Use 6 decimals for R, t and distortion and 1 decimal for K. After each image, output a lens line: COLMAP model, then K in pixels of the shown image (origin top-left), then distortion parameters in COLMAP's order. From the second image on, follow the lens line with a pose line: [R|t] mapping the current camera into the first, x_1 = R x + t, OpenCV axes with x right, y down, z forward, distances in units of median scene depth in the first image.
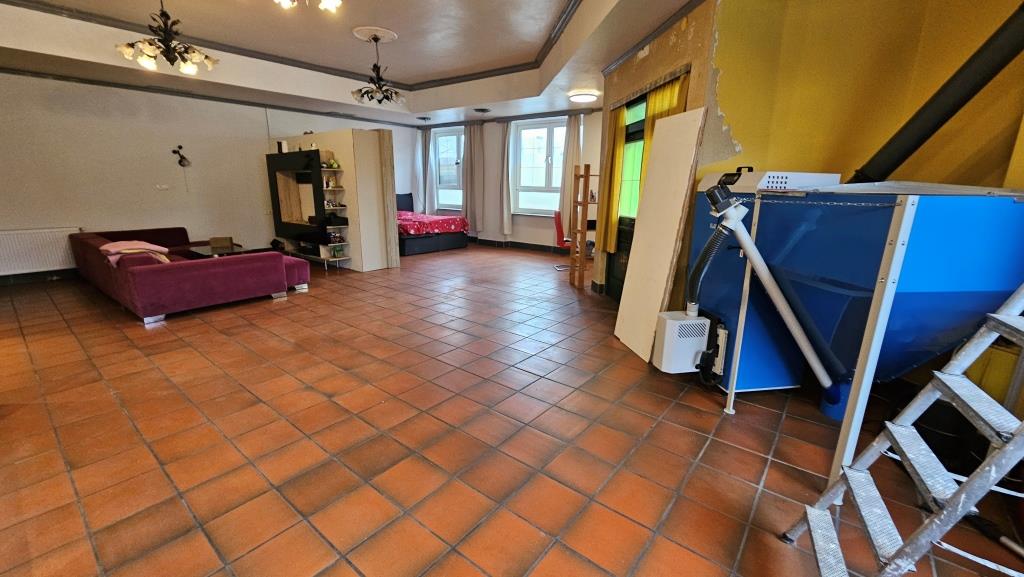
lens RADIAL K [[420.5, 0, 510.0], [0, 420.5, 288.6], [0, 0, 1]] dist [0.001261, -0.000594]
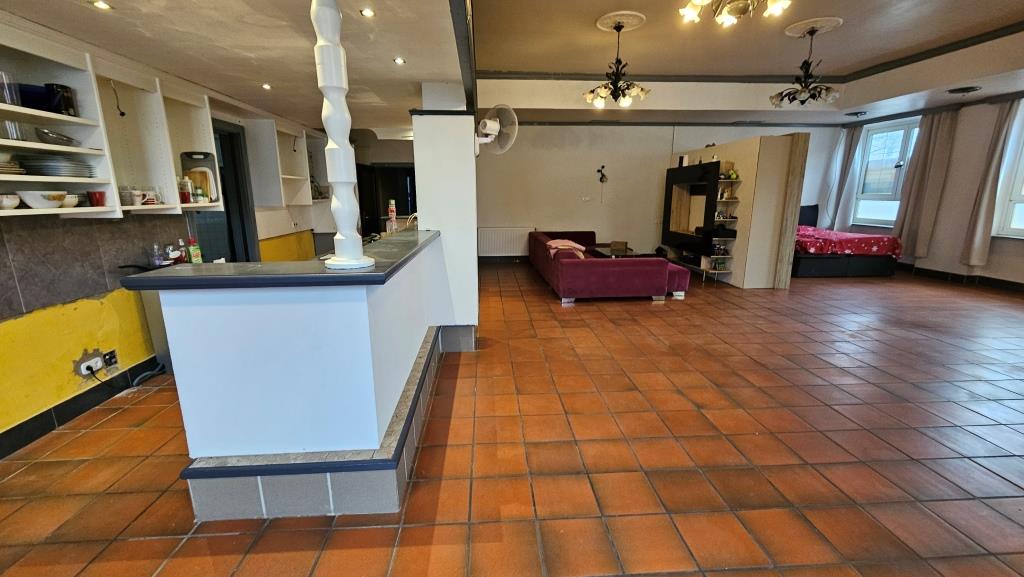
lens RADIAL K [[420.5, 0, 510.8], [0, 420.5, 288.0], [0, 0, 1]] dist [0.001261, -0.000594]
pose [[0.673542, 0.148466, -0.724085, -0.029951], [-0.167615, 0.984779, 0.046004, 0.004346], [0.719893, 0.090382, 0.688175, -0.022052]]
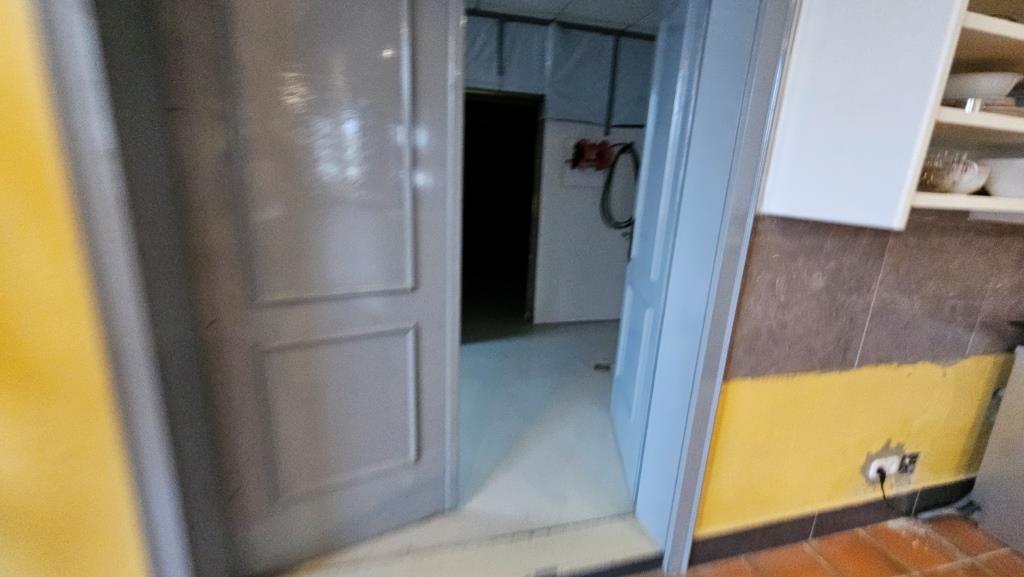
lens RADIAL K [[420.5, 0, 513.5], [0, 420.5, 286.5], [0, 0, 1]] dist [0.001261, -0.000594]
pose [[-0.586038, 0.169923, -0.792266, -0.120335], [-0.248710, 0.892844, 0.375464, 0.015159], [0.771170, 0.417081, -0.480979, -0.055286]]
